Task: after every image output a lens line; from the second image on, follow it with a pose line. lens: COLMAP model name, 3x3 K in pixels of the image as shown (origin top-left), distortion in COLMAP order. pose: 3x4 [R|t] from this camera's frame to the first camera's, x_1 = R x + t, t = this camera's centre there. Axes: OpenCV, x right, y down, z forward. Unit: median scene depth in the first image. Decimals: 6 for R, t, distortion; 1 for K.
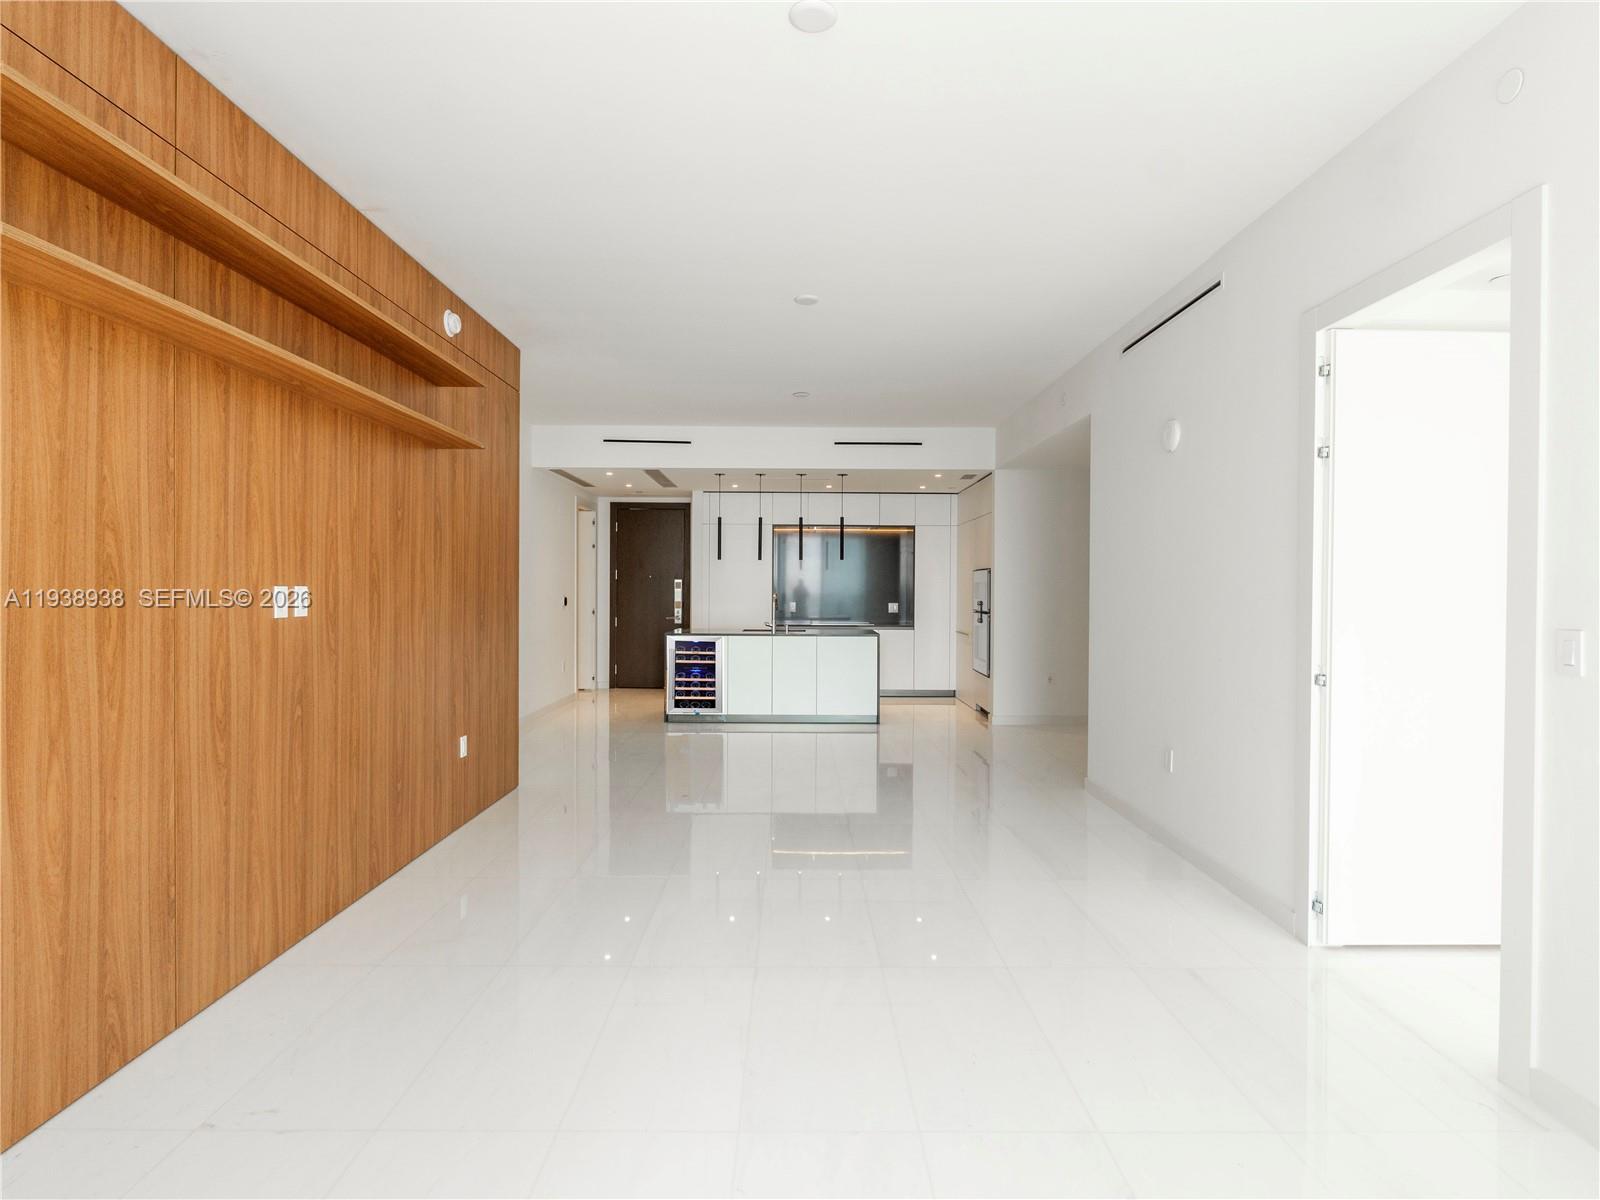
lens RADIAL K [[833.7, 0, 750.1], [0, 833.7, 610.3], [0, 0, 1]] dist [-0.006957, -0.000246]
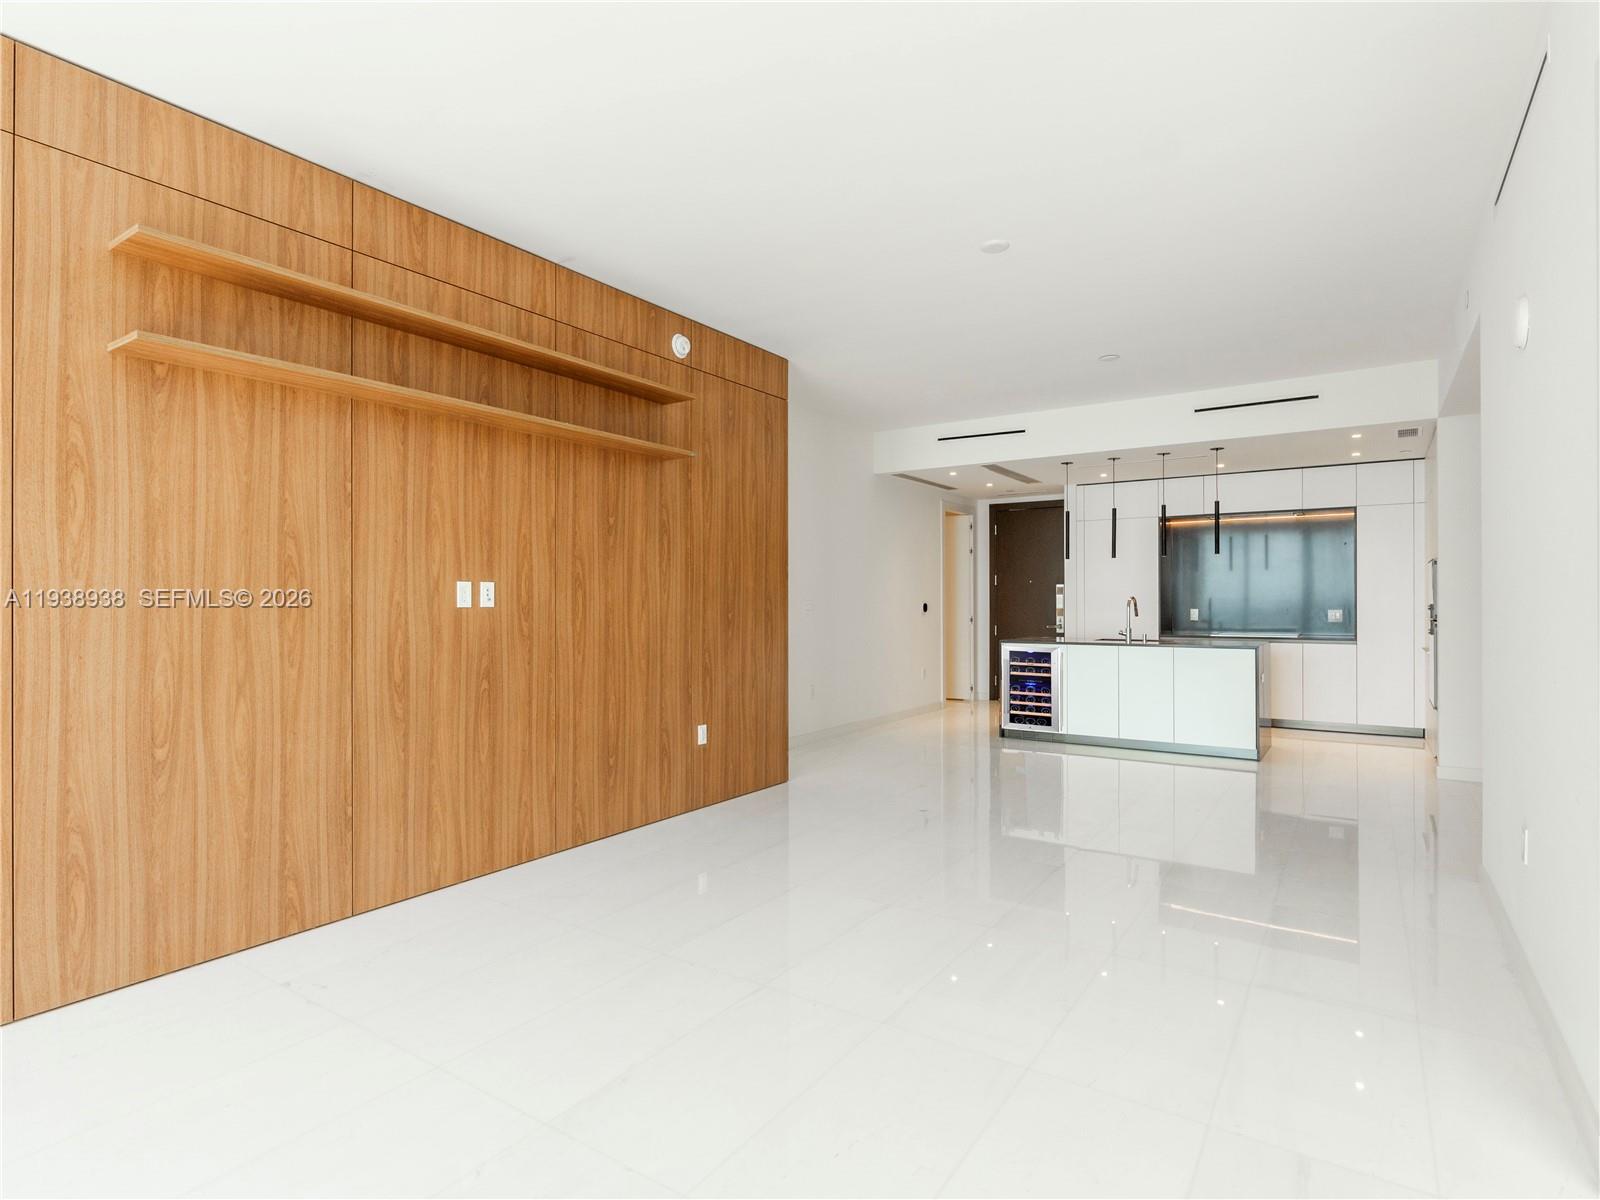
lens RADIAL K [[833.7, 0, 750.7], [0, 833.7, 613.4], [0, 0, 1]] dist [-0.006957, -0.000246]
pose [[0.827694, 0.004458, -0.561161, 0.450683], [-0.012315, 0.999872, -0.010222, 0.023742], [0.561044, 0.015371, 0.827643, 0.201687]]
